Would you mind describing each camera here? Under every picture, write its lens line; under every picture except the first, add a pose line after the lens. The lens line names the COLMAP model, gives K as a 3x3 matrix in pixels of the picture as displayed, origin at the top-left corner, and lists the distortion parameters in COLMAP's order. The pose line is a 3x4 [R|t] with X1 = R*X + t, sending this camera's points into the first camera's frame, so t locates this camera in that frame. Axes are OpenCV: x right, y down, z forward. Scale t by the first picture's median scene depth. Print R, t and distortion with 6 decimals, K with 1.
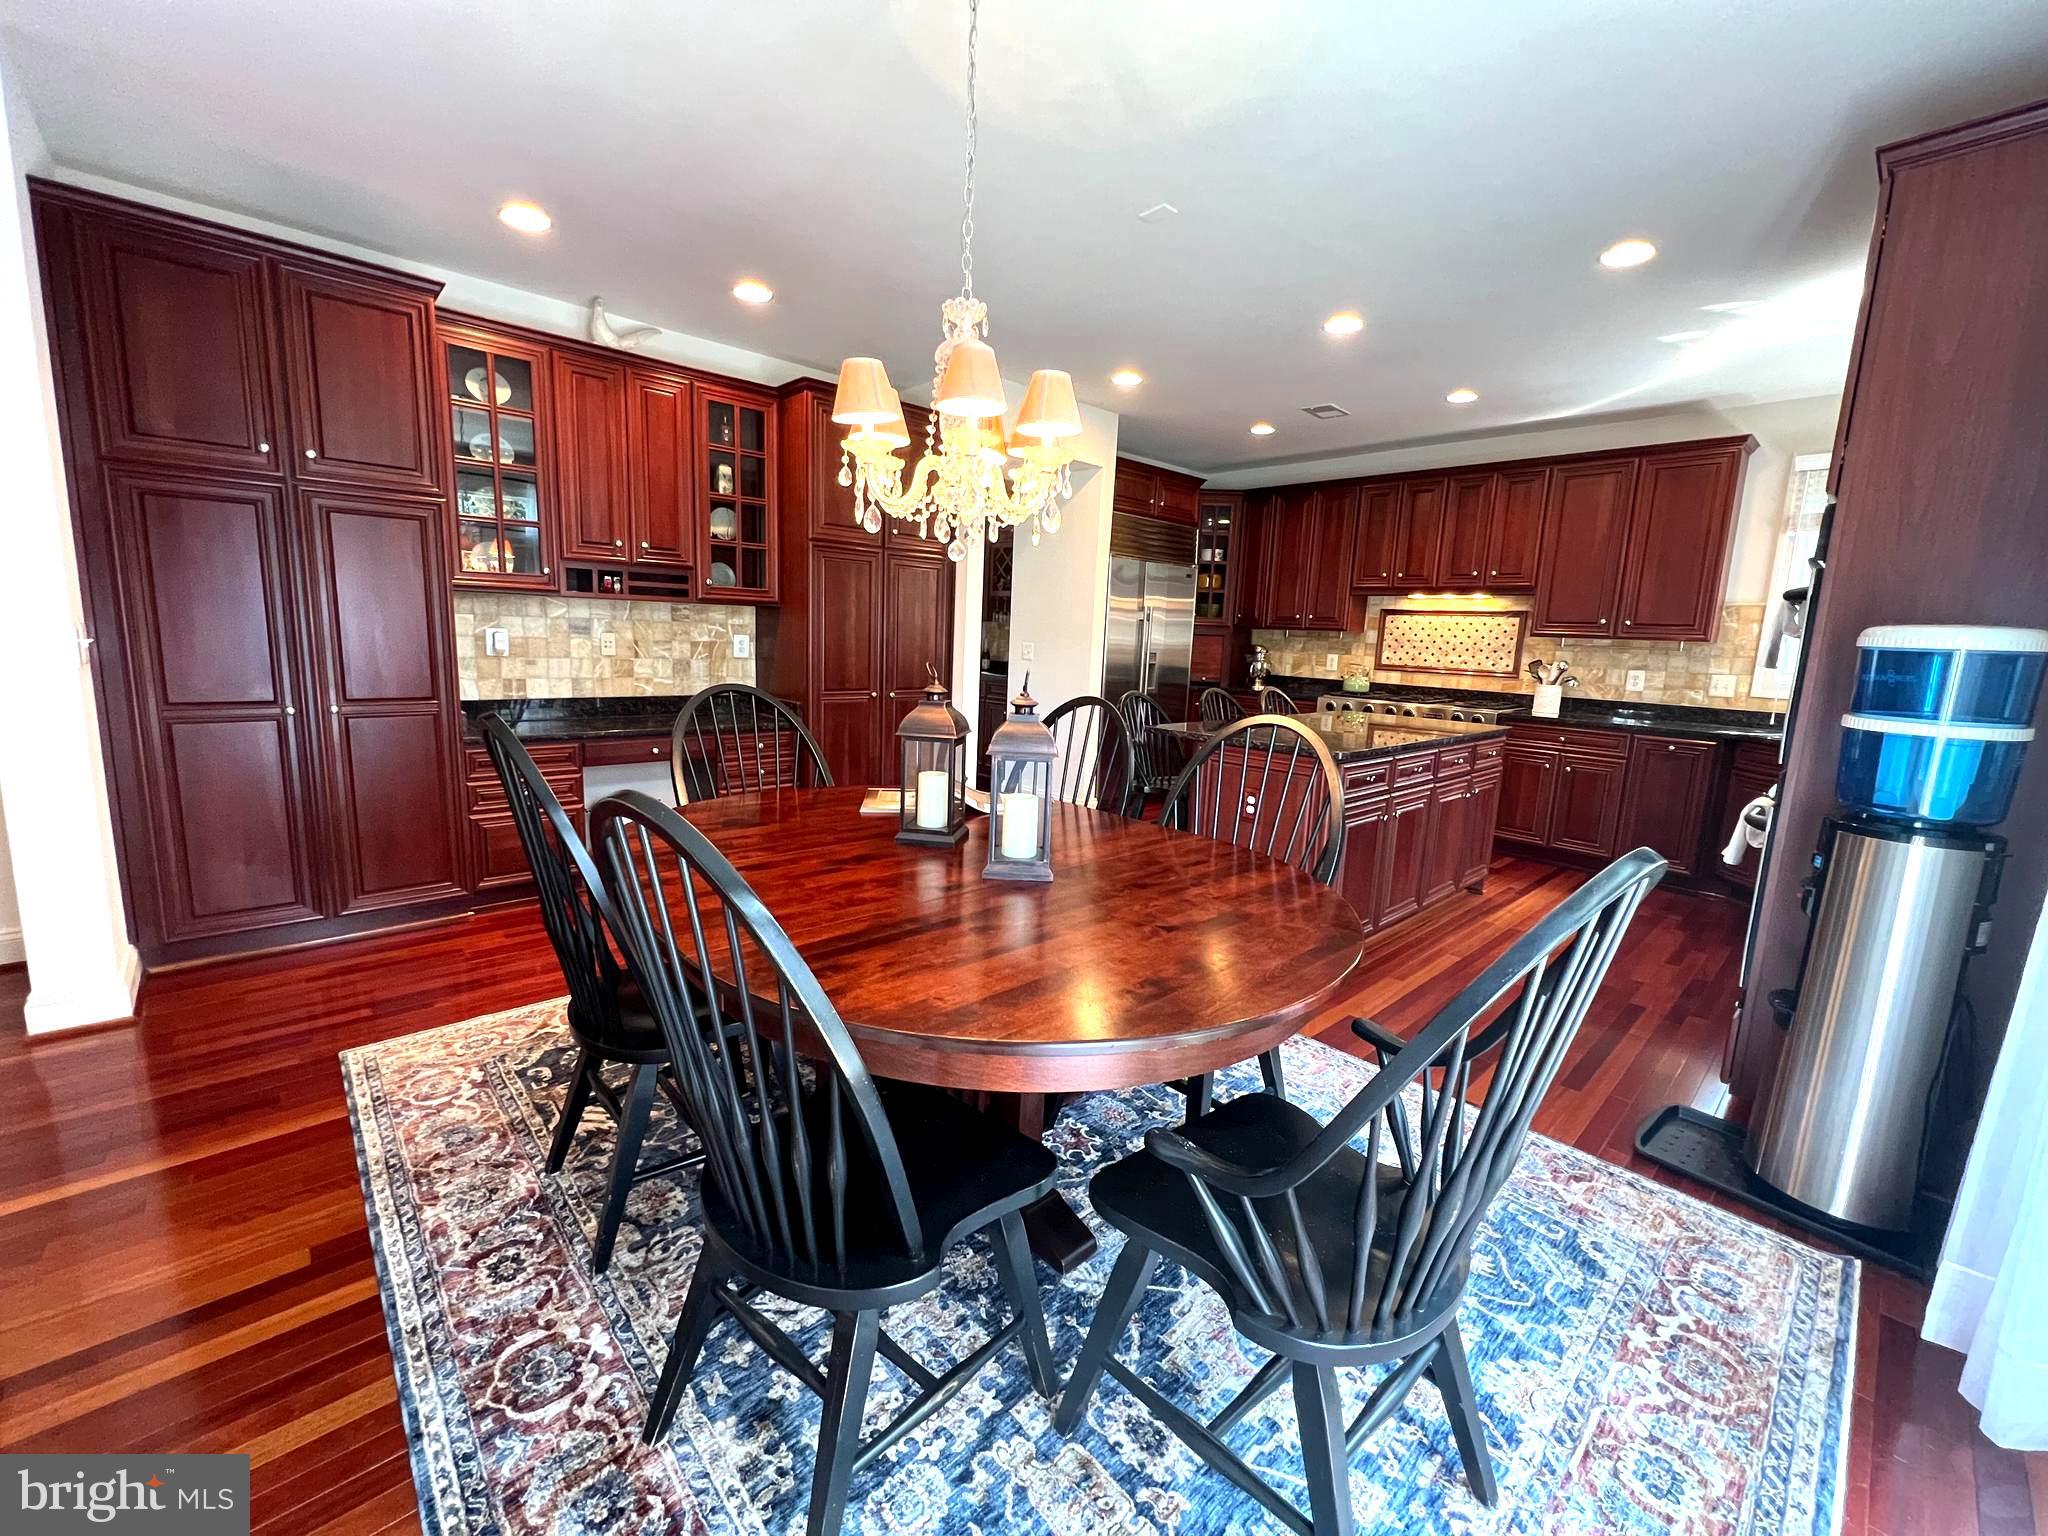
lens RADIAL K [[819.1, 0, 1013.2], [0, 819.1, 755.7], [0, 0, 1]] dist [-0.003186, -0.000078]
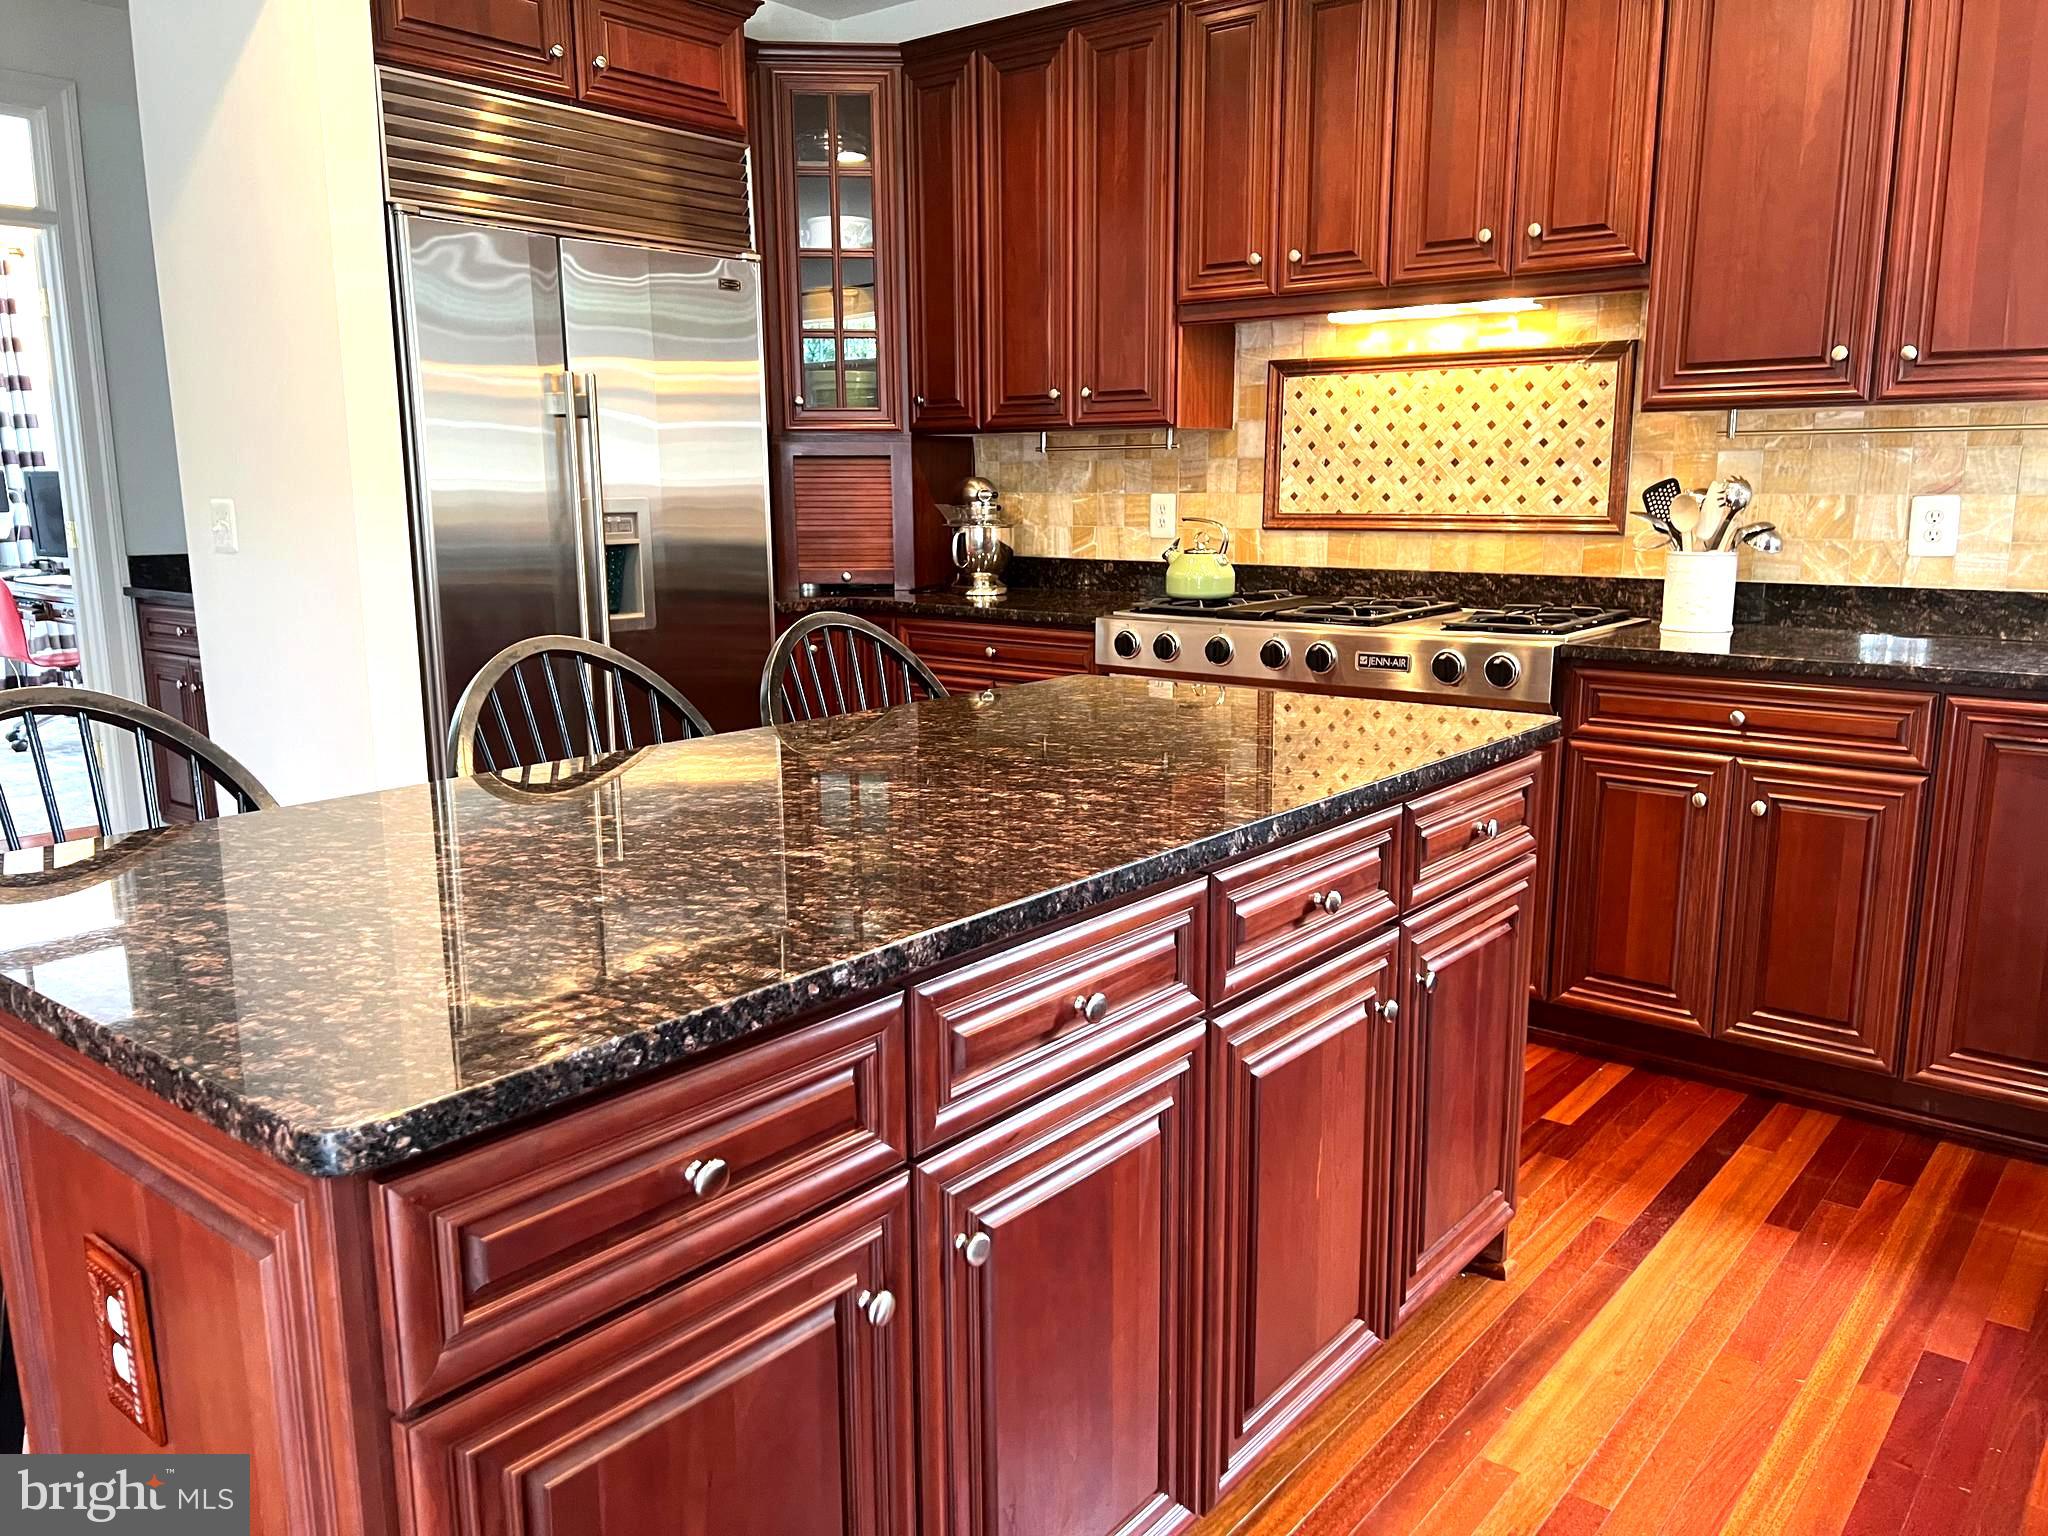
lens RADIAL K [[1547.8, 0, 1031.7], [0, 1547.8, 773.5], [0, 0, 1]] dist [0.047368, -0.019778]
pose [[0.987833, -0.073812, 0.136883, 0.255018], [0.067803, 0.996540, 0.048065, -0.040058], [-0.139957, -0.038200, 0.989420, 0.350908]]
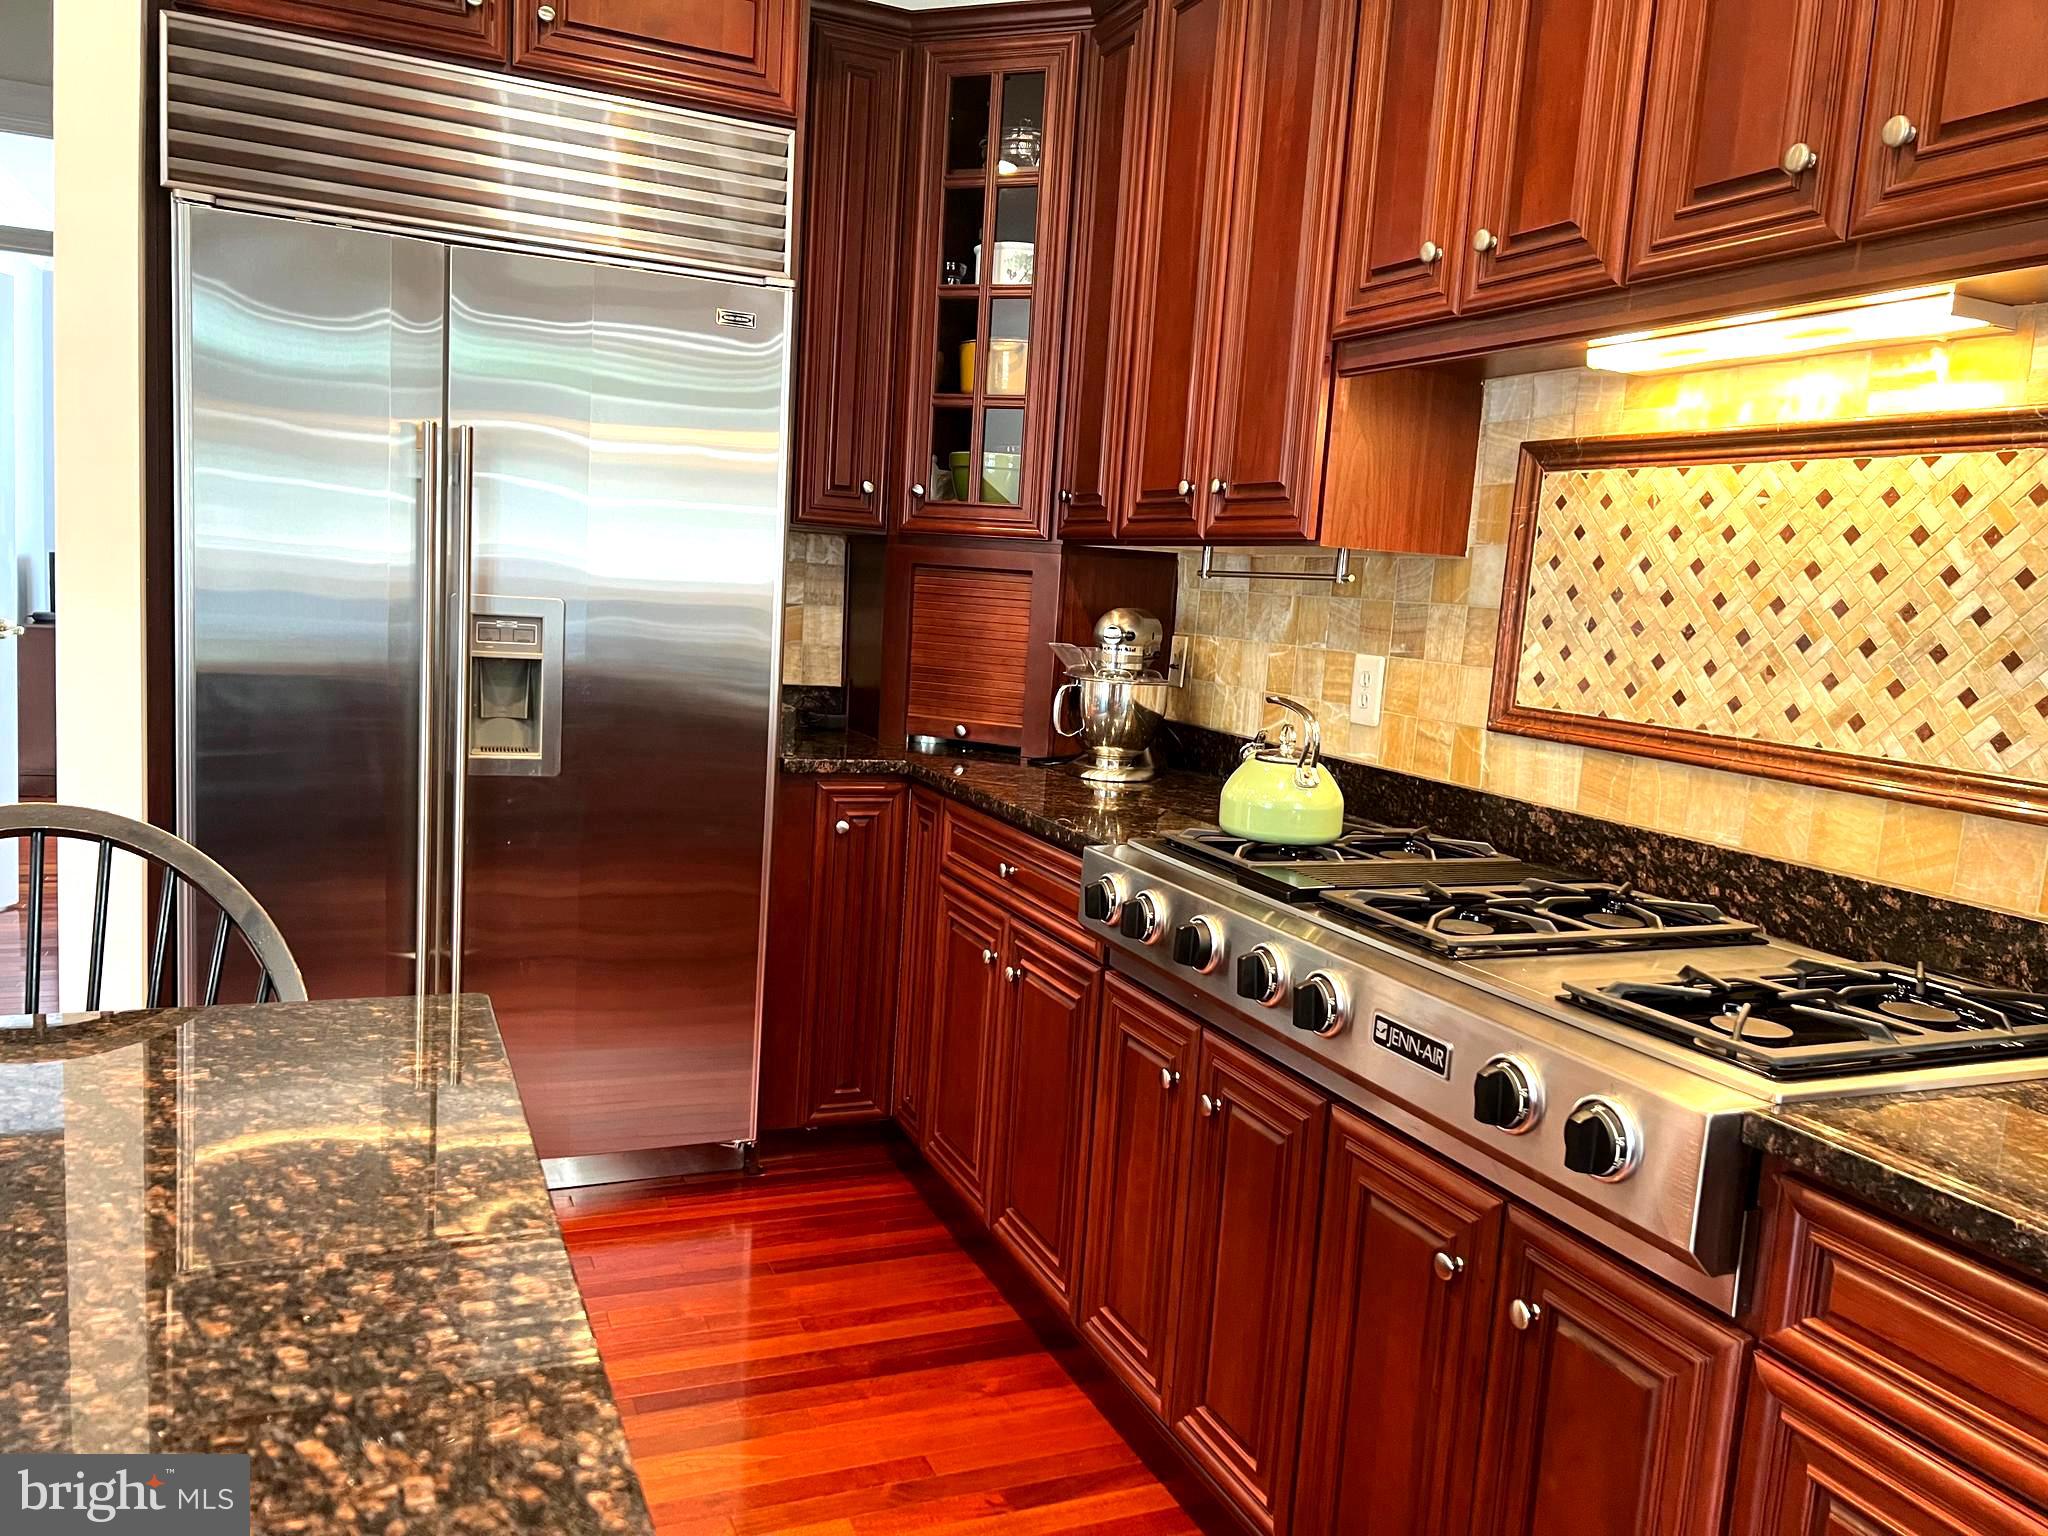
lens RADIAL K [[1547.8, 0, 1020.2], [0, 1547.8, 773.4], [0, 0, 1]] dist [0.047368, -0.019778]
pose [[0.946107, 0.060614, -0.318130, 0.492247], [-0.073169, 0.996936, -0.027654, -0.080836], [0.315479, 0.049441, 0.947644, 0.632390]]
